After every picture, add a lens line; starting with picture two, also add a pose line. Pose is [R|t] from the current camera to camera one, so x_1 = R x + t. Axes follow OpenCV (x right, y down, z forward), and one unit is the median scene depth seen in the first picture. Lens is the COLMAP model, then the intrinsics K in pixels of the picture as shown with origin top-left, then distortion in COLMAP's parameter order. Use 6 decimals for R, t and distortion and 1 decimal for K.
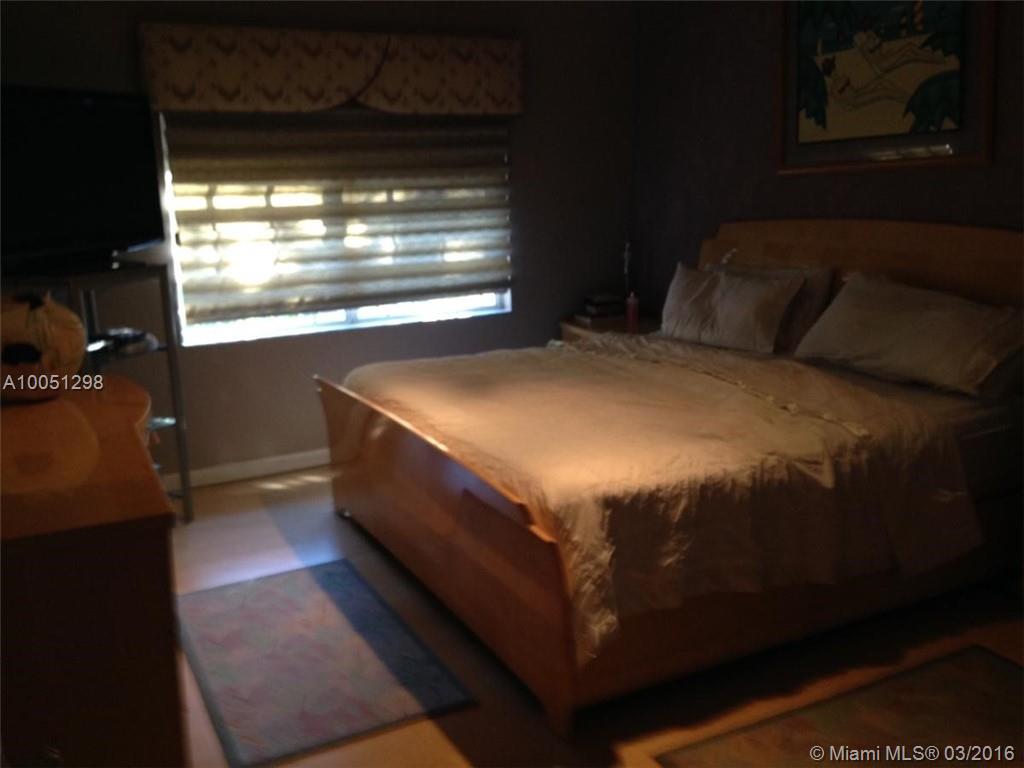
lens RADIAL K [[950.4, 0, 518.9], [0, 950.4, 383.8], [0, 0, 1]] dist [0.116086, -0.227307]
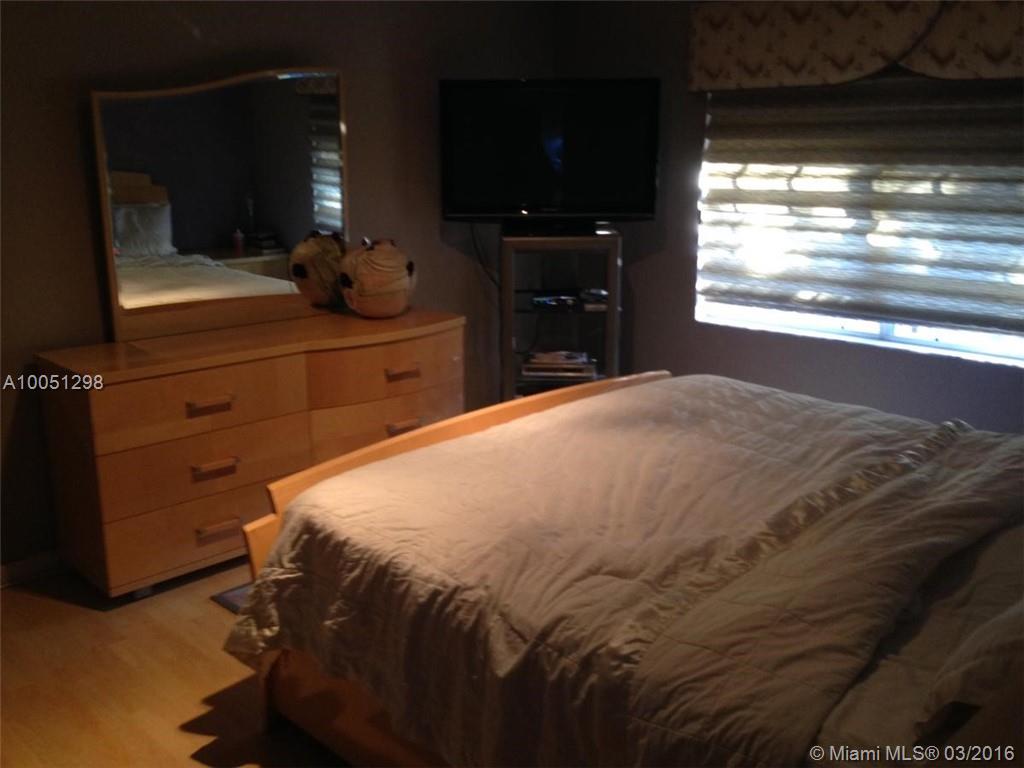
lens RADIAL K [[950.4, 0, 518.9], [0, 950.4, 383.8], [0, 0, 1]] dist [0.116086, -0.227307]
pose [[0.300848, 0.254867, -0.918985, 0.539653], [-0.217356, 0.956591, 0.194140, -0.129448], [0.928573, 0.141340, 0.343185, 0.470448]]
